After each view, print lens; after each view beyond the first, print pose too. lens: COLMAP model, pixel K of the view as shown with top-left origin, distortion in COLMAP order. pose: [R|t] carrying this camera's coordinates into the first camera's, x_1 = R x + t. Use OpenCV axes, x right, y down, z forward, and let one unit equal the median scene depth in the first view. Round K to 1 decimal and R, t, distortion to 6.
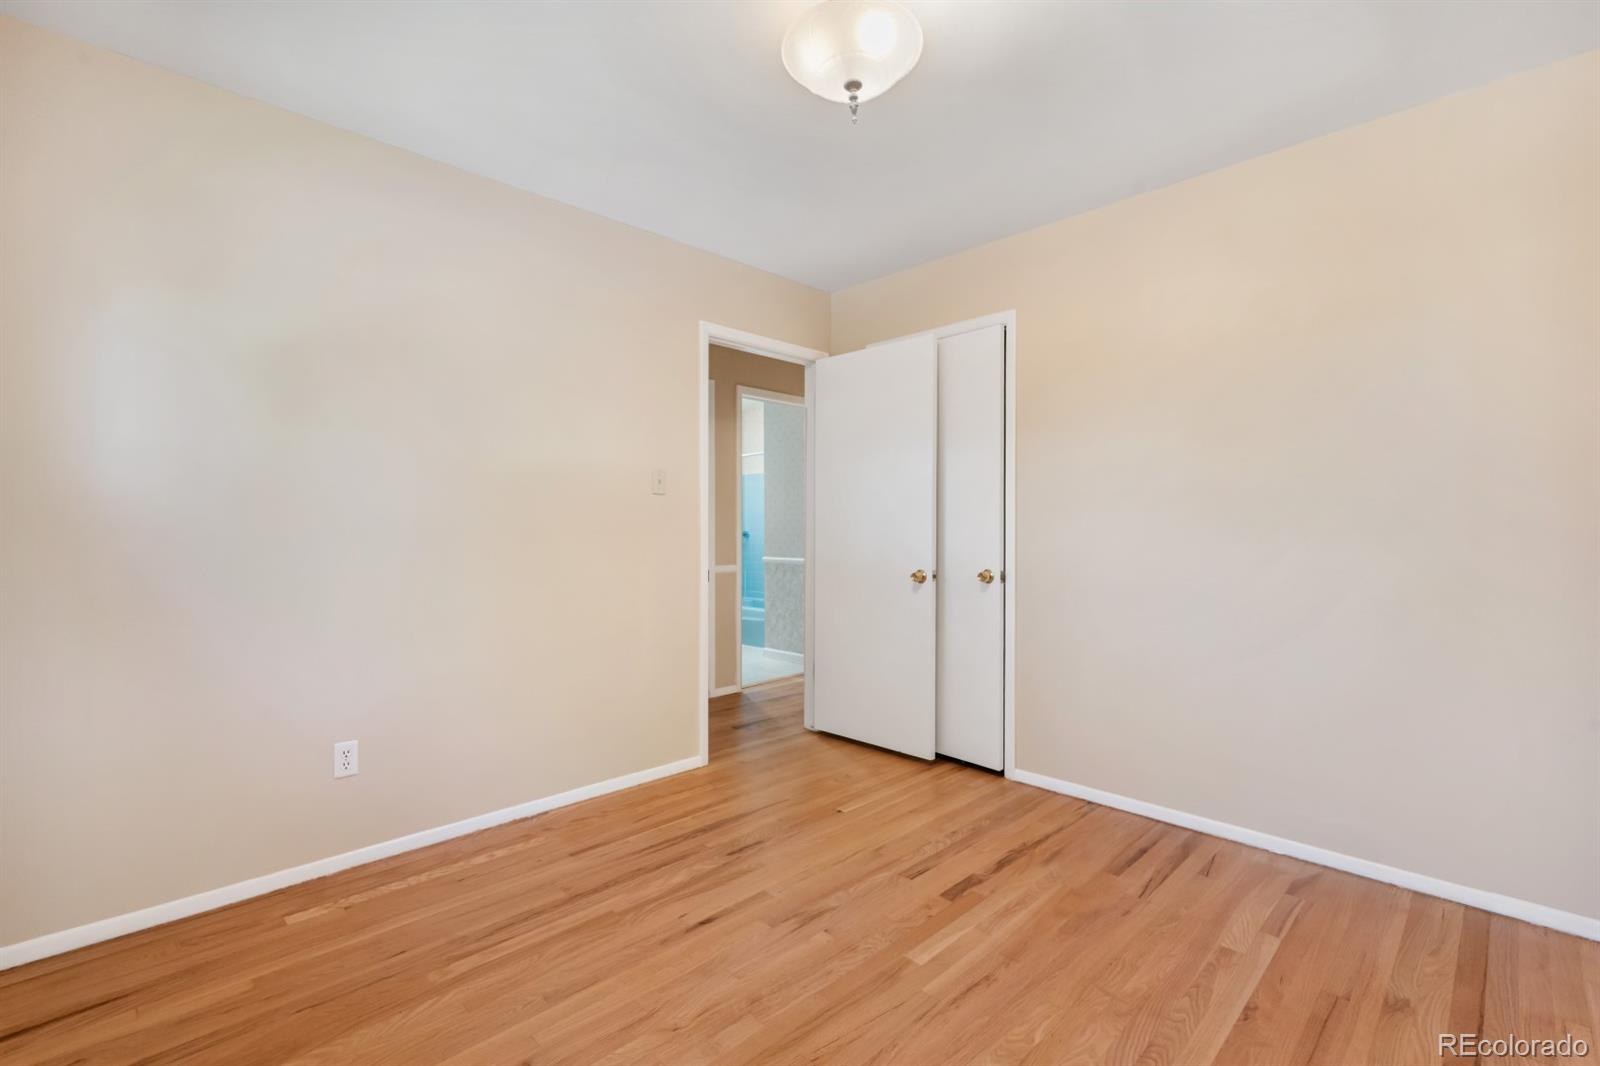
lens RADIAL K [[707.5, 0, 799.6], [0, 707.5, 531.6], [0, 0, 1]] dist [-0.003426, 0.002162]
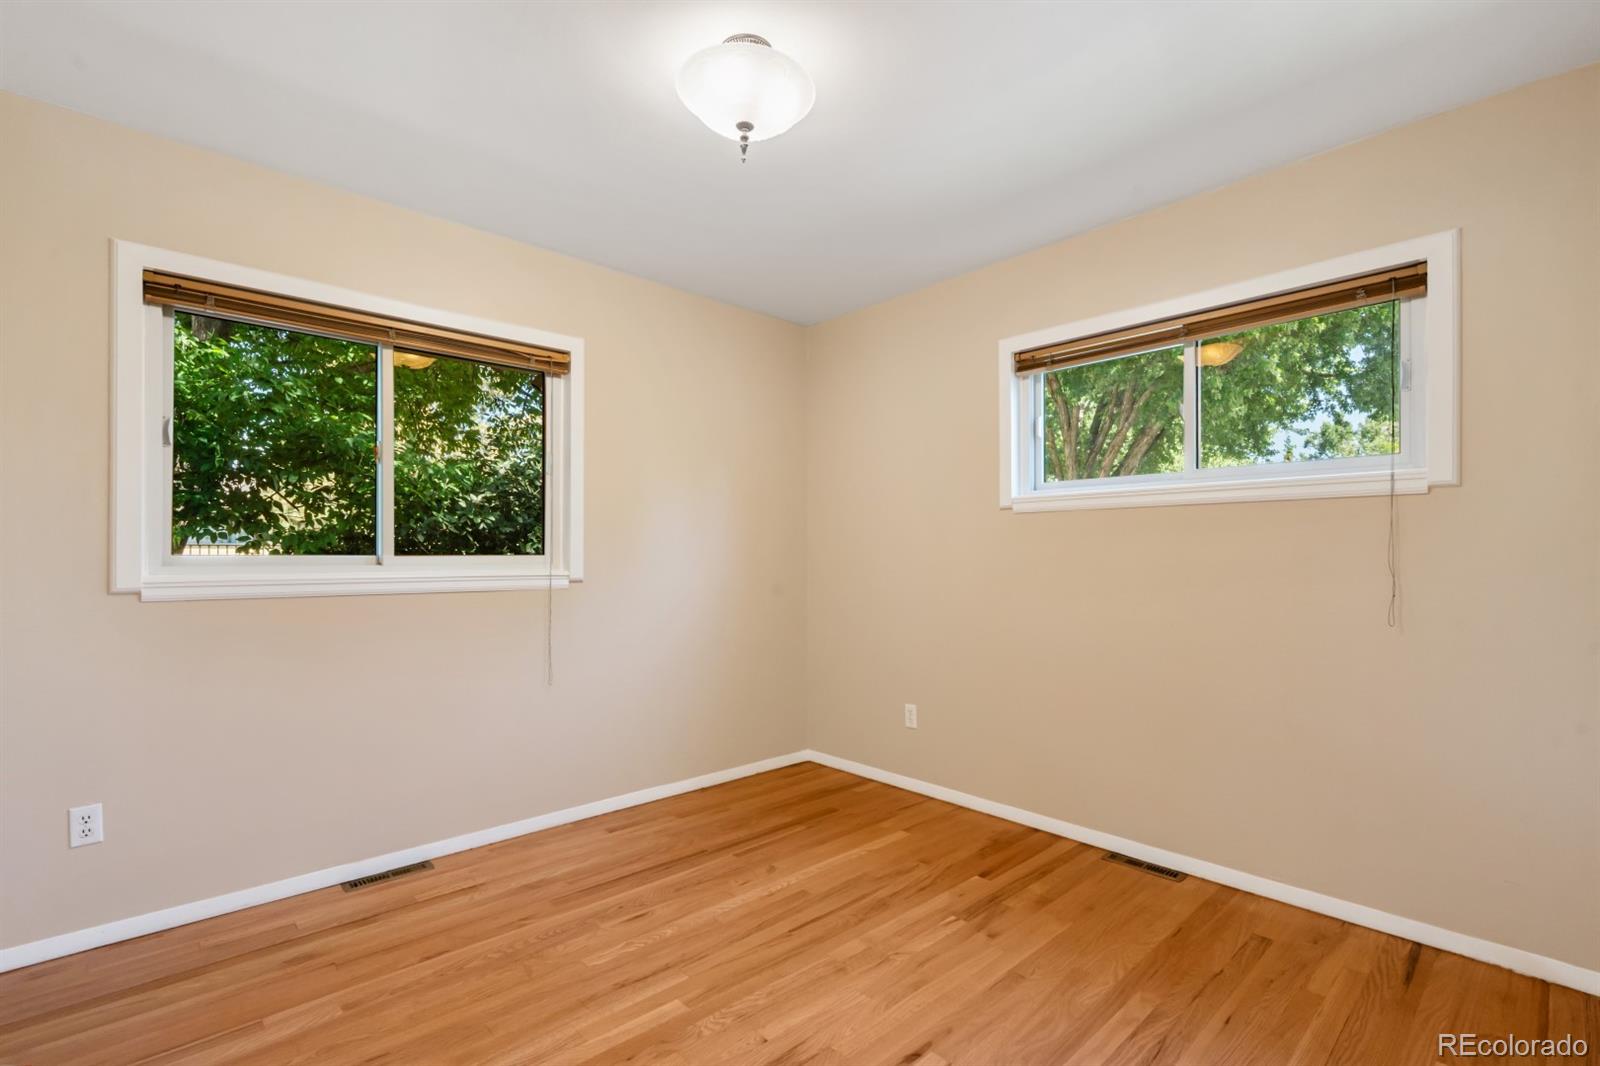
lens RADIAL K [[707.5, 0, 799.8], [0, 707.5, 541.0], [0, 0, 1]] dist [-0.003426, 0.002162]
pose [[-0.999548, -0.001915, 0.029993, -0.030035], [-0.002103, 0.999978, -0.006219, -0.029339], [-0.029980, -0.006279, -0.999531, 1.981849]]
